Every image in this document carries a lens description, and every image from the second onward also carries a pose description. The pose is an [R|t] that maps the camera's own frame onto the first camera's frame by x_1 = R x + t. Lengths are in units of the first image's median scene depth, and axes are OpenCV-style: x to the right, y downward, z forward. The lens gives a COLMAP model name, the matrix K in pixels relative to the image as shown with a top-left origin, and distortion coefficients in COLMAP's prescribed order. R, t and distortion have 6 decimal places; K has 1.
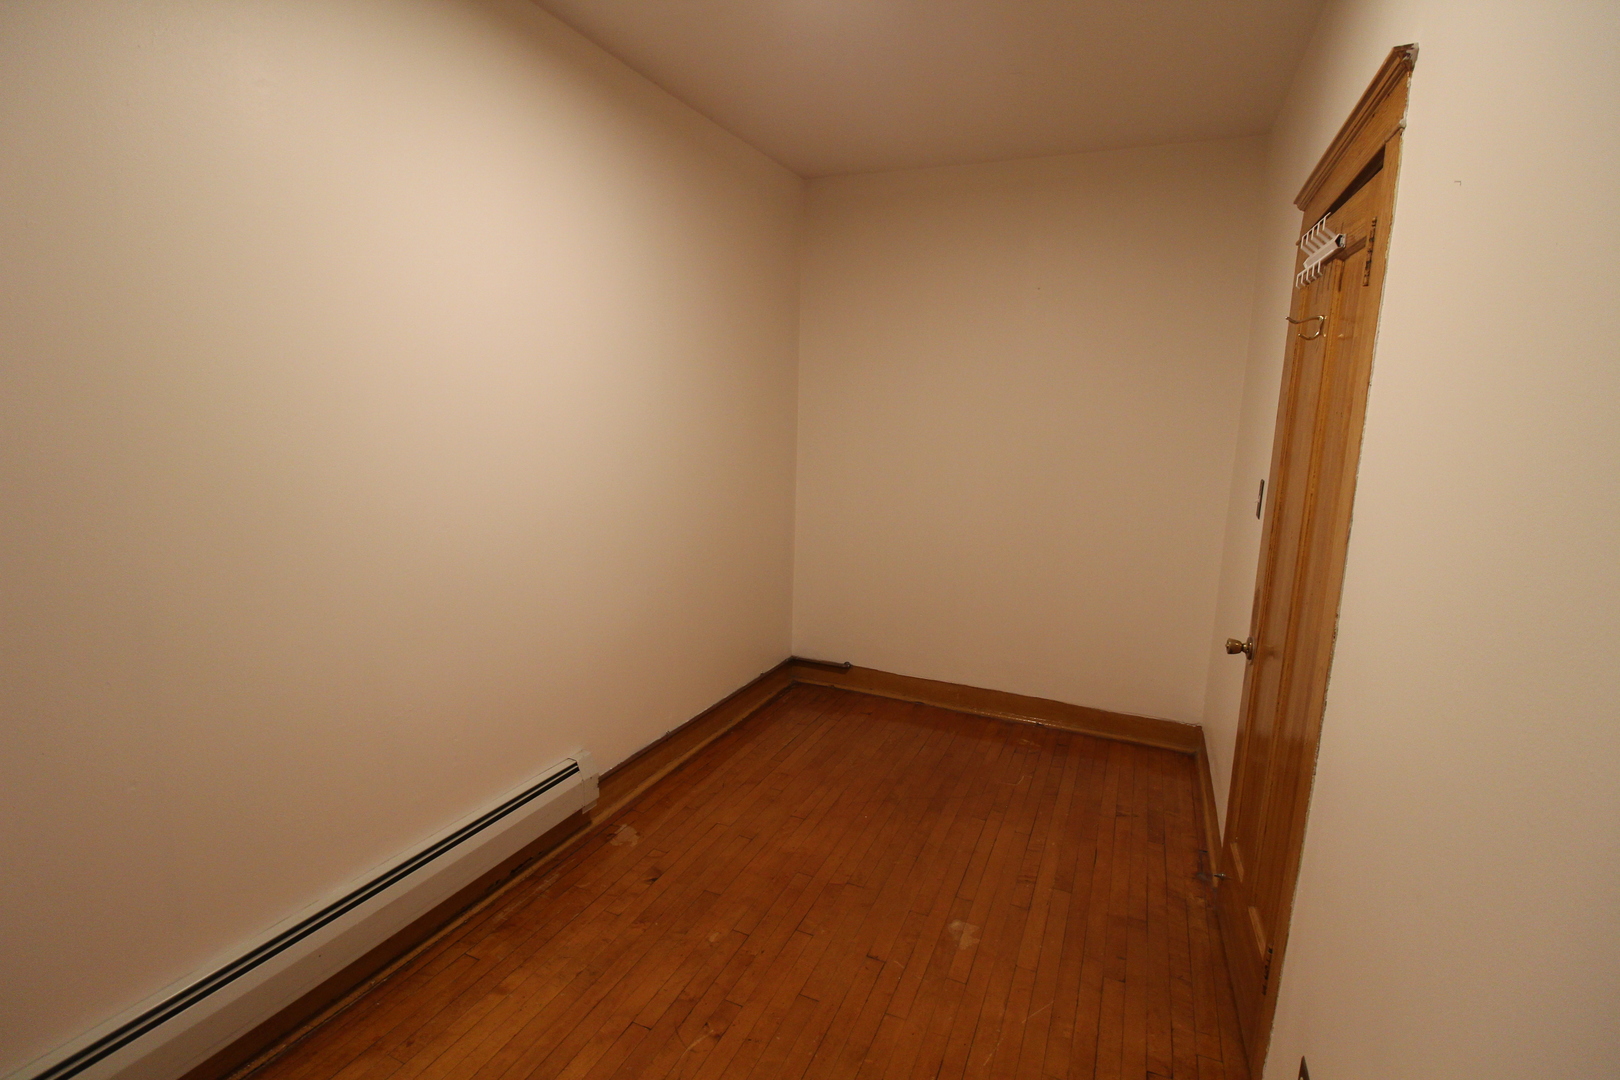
lens RADIAL K [[750.3, 0, 810.0], [0, 750.3, 540.0], [0, 0, 1]] dist [0.000726, -0.016579]
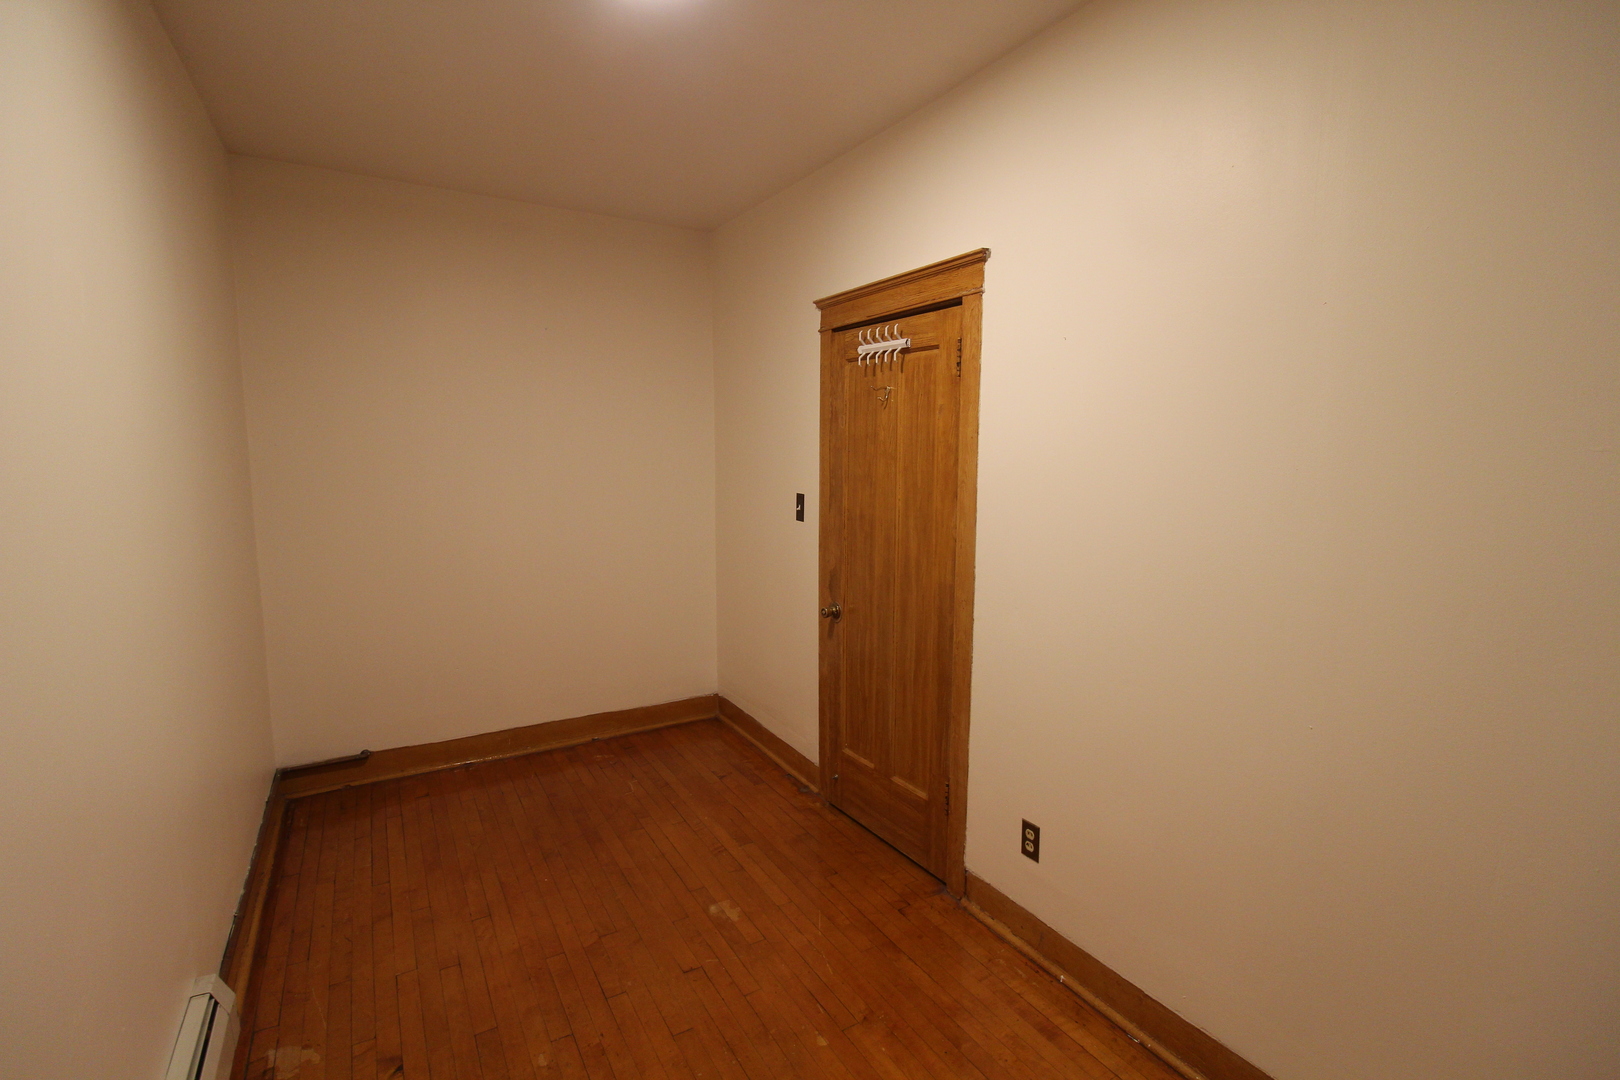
lens RADIAL K [[750.3, 0, 810.0], [0, 750.3, 540.0], [0, 0, 1]] dist [0.000726, -0.016579]
pose [[0.572740, -0.122778, 0.810490, -0.400856], [0.146252, 0.988161, 0.046342, -0.042554], [-0.806585, 0.091993, 0.583916, 0.130886]]
